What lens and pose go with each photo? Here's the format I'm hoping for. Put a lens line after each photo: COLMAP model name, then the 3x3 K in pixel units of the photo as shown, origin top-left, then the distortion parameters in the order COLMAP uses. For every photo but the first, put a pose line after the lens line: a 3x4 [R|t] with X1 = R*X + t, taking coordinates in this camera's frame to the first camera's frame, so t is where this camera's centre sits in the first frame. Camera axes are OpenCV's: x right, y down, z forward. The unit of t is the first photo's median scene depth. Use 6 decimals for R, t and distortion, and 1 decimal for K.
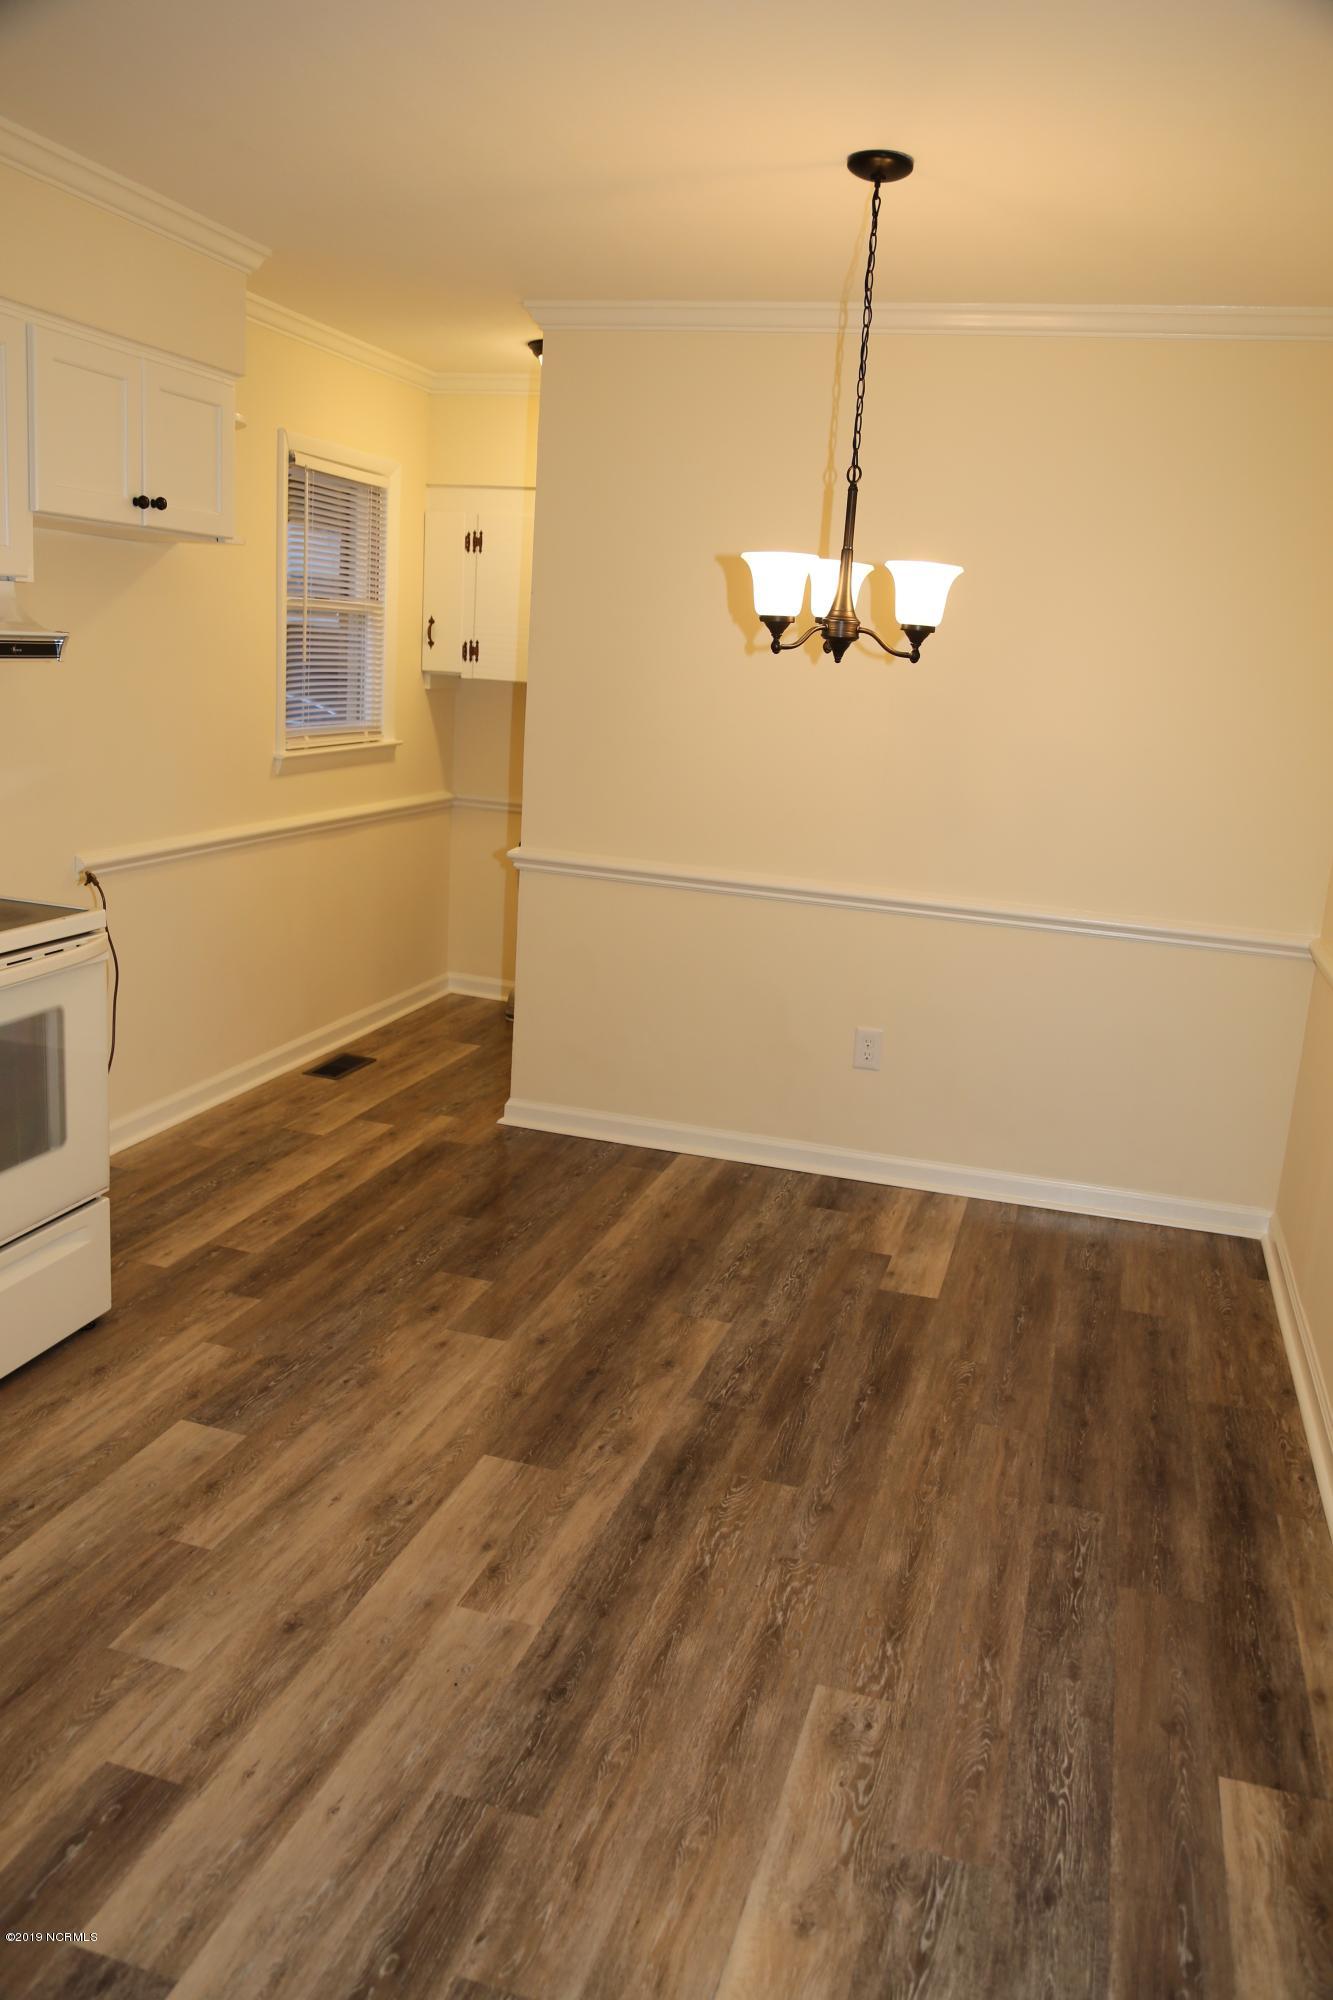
lens RADIAL K [[1519.5, 0, 697.9], [0, 1519.5, 1016.5], [0, 0, 1]] dist [-0.085346, 0.061516]
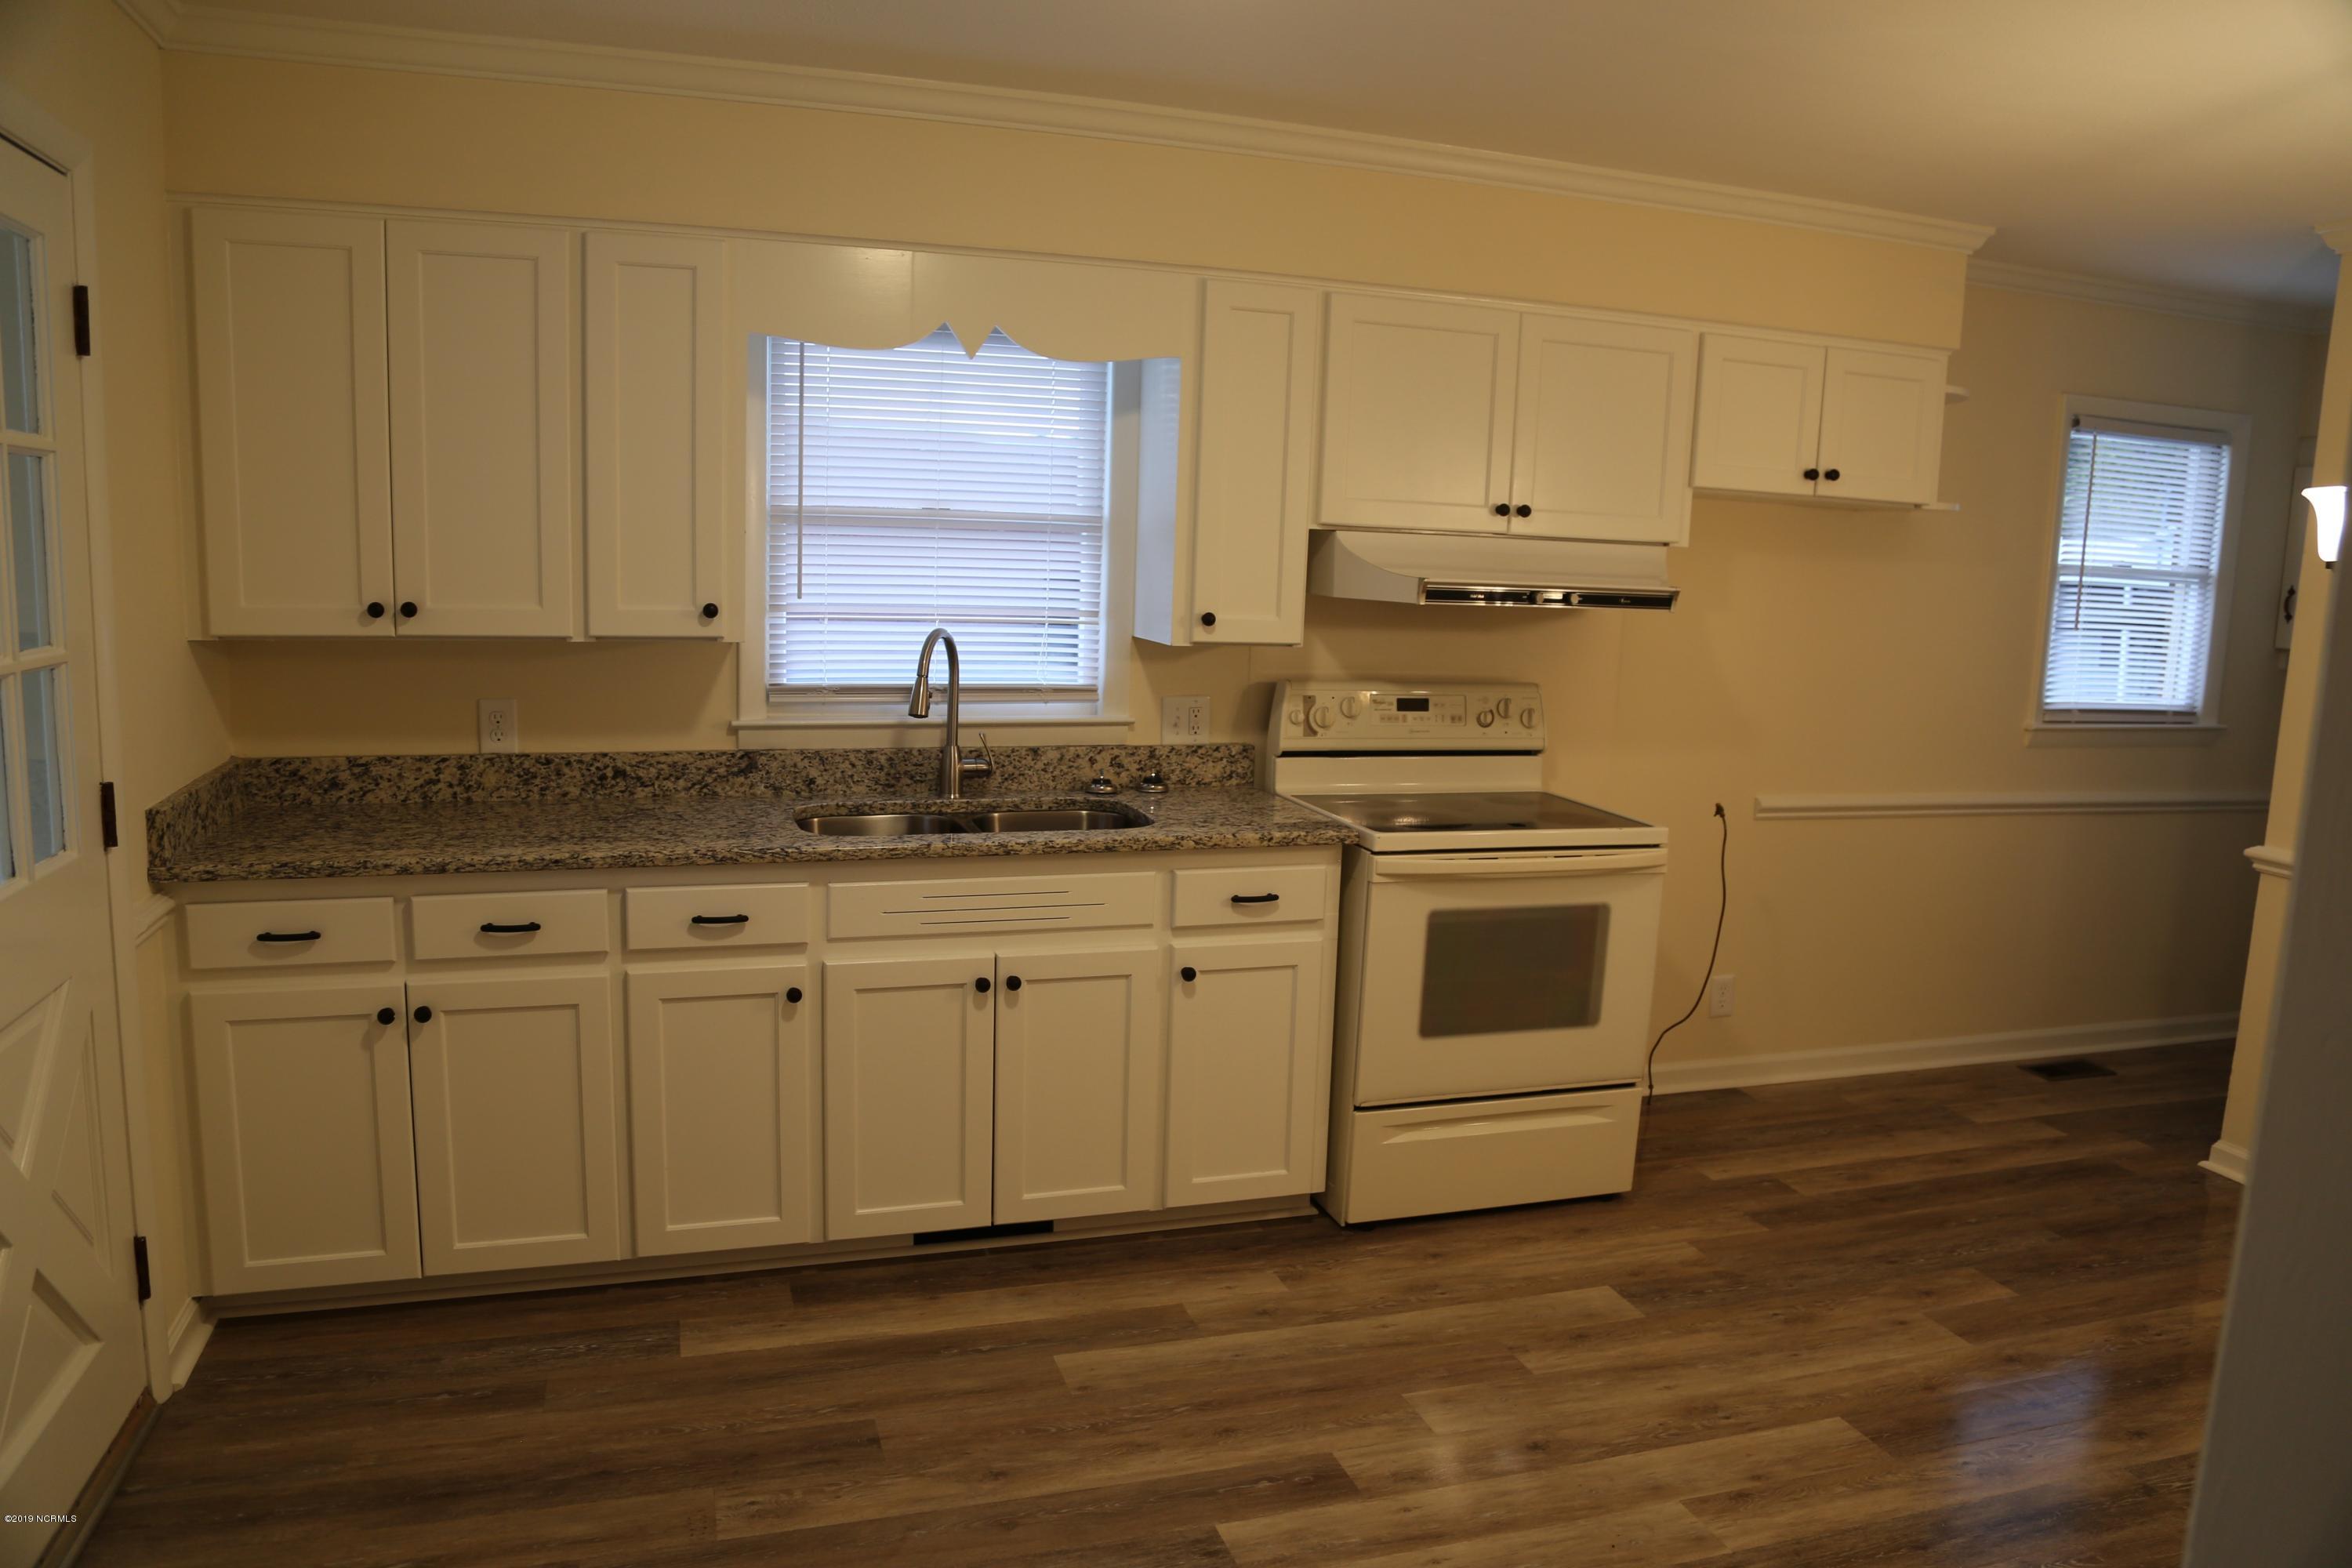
lens RADIAL K [[1625.3, 0, 1186.8], [0, 1625.3, 774.7], [0, 0, 1]] dist [-0.118953, 0.067736]
pose [[0.564618, 0.073986, -0.822030, 0.311131], [-0.201353, 0.978229, -0.050256, 0.018387], [0.800415, 0.193894, 0.567223, 0.015020]]
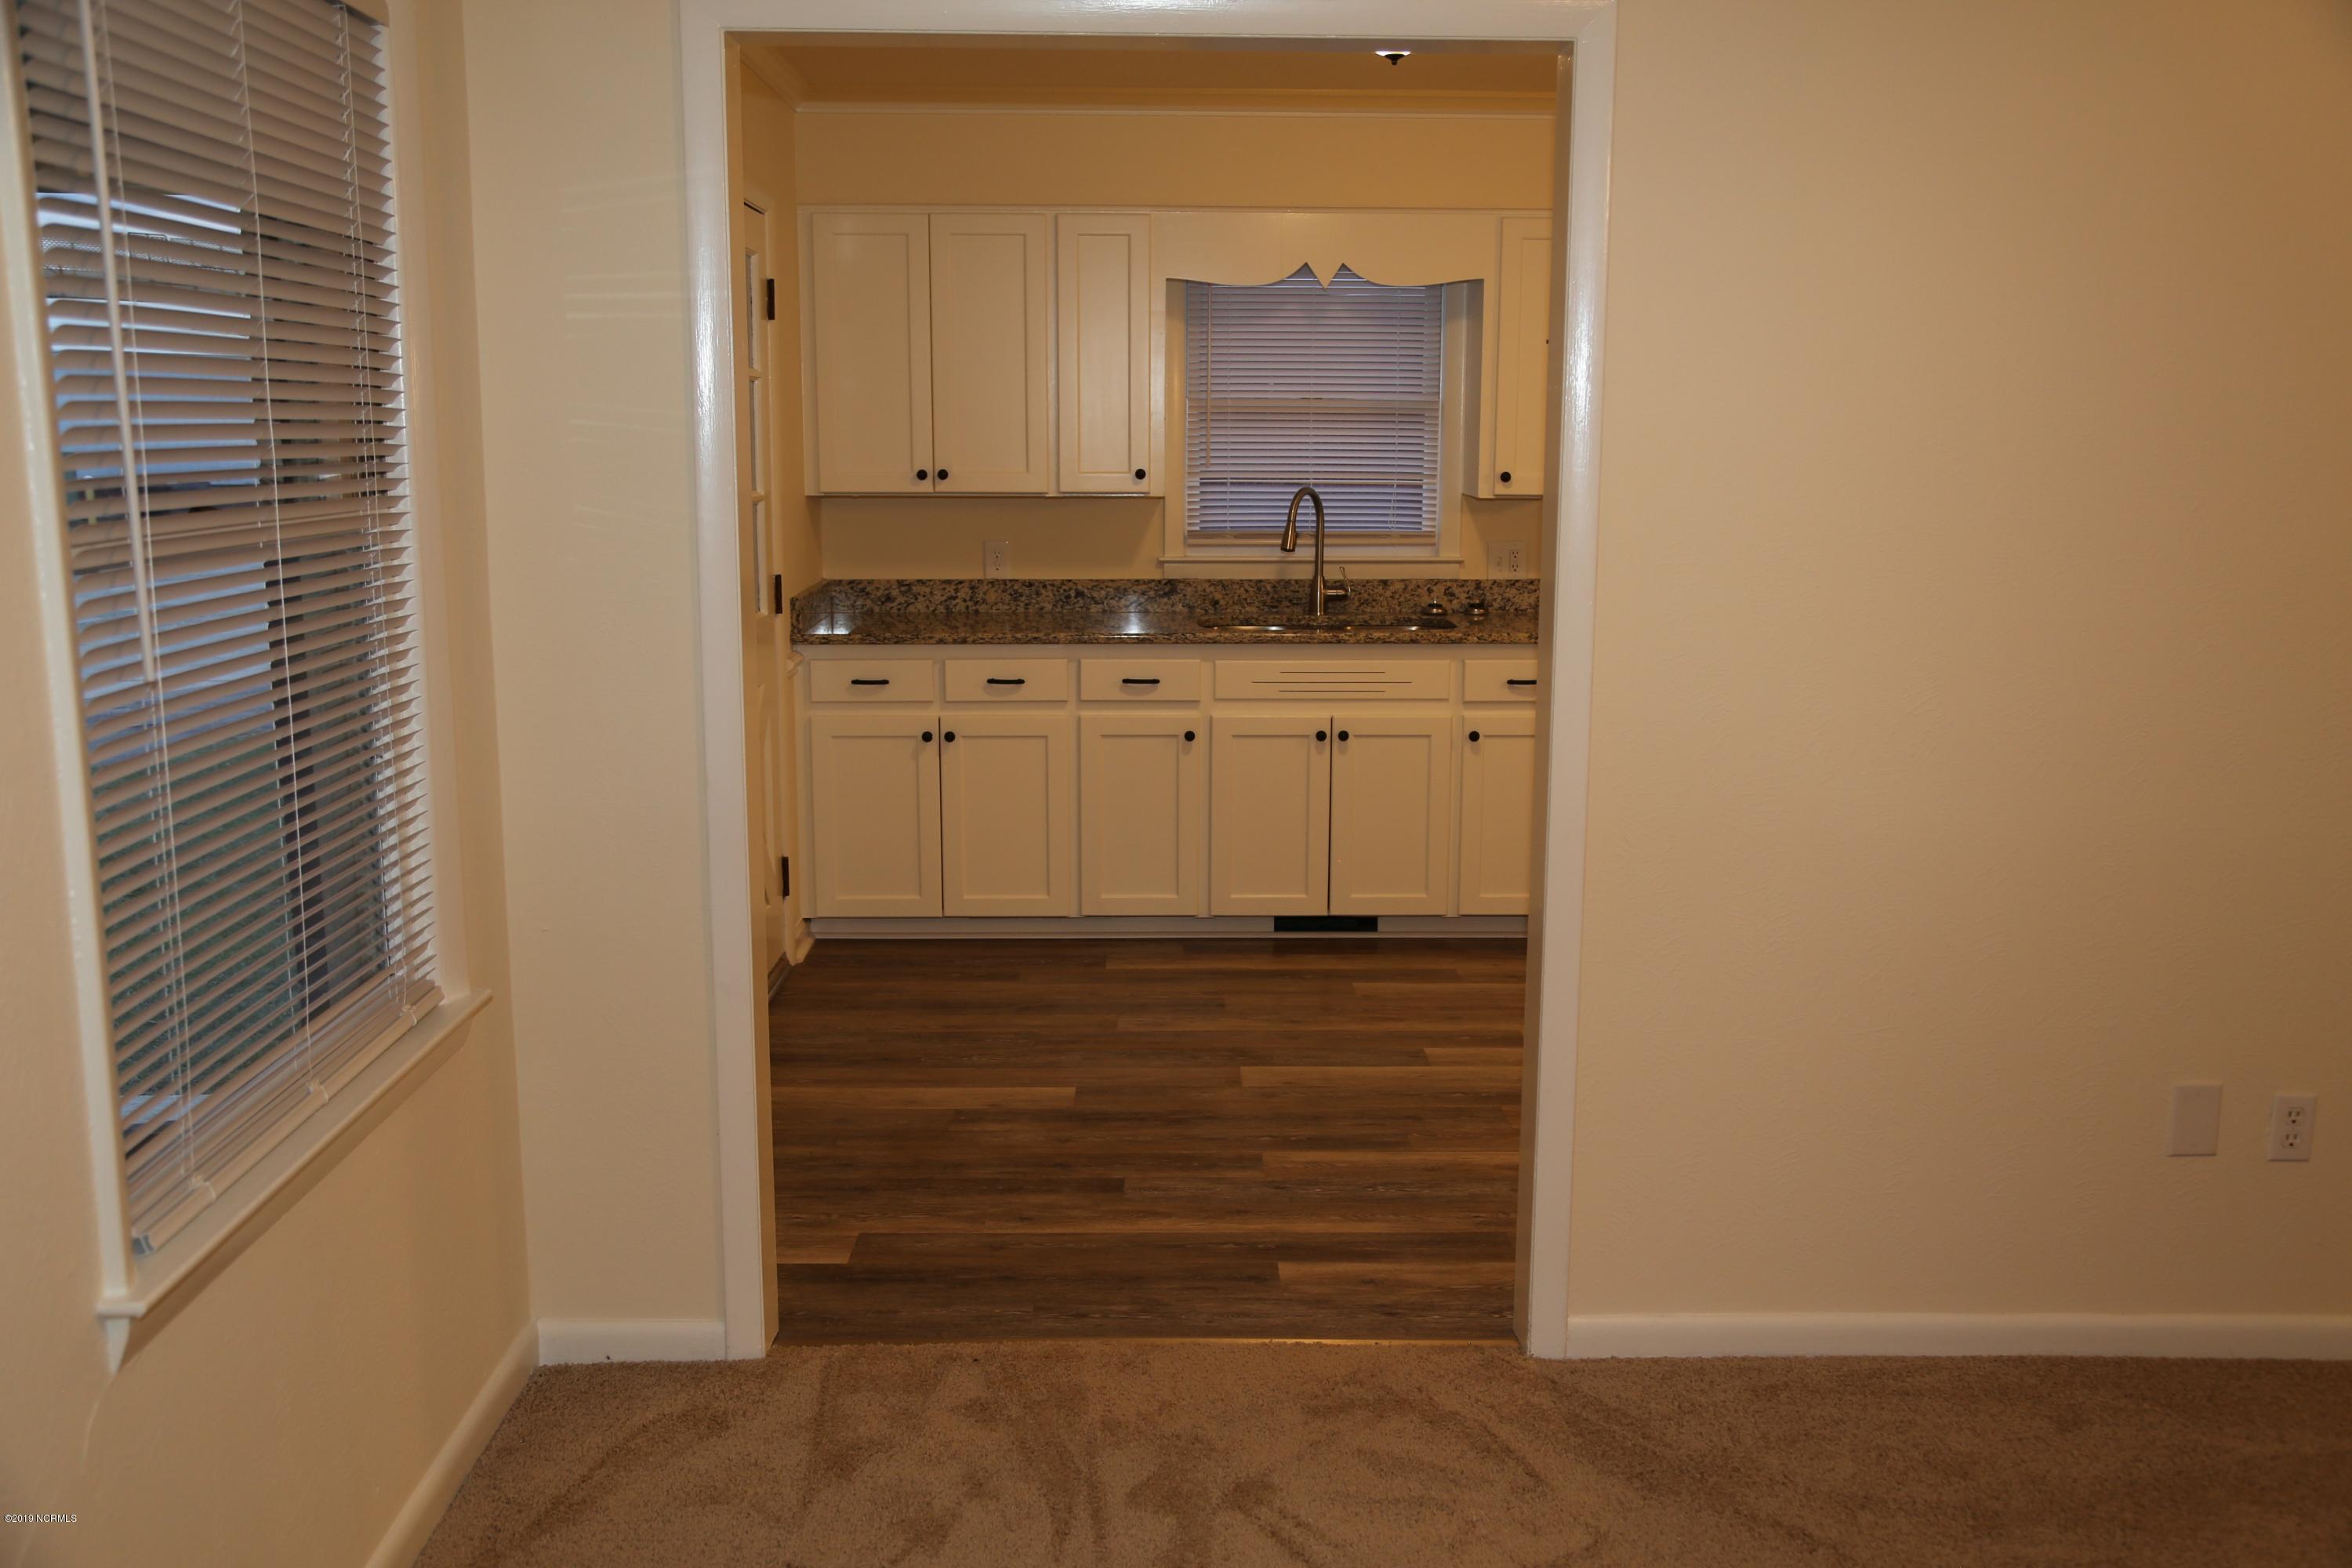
lens RADIAL K [[2051.9, 0, 1185.1], [0, 2051.9, 779.7], [0, 0, 1]] dist [-0.046748, 0.085159]
pose [[0.294124, 0.102133, -0.950295, 0.977364], [-0.222916, 0.974183, 0.035706, 0.104781], [0.929408, 0.201334, 0.309297, -0.124823]]
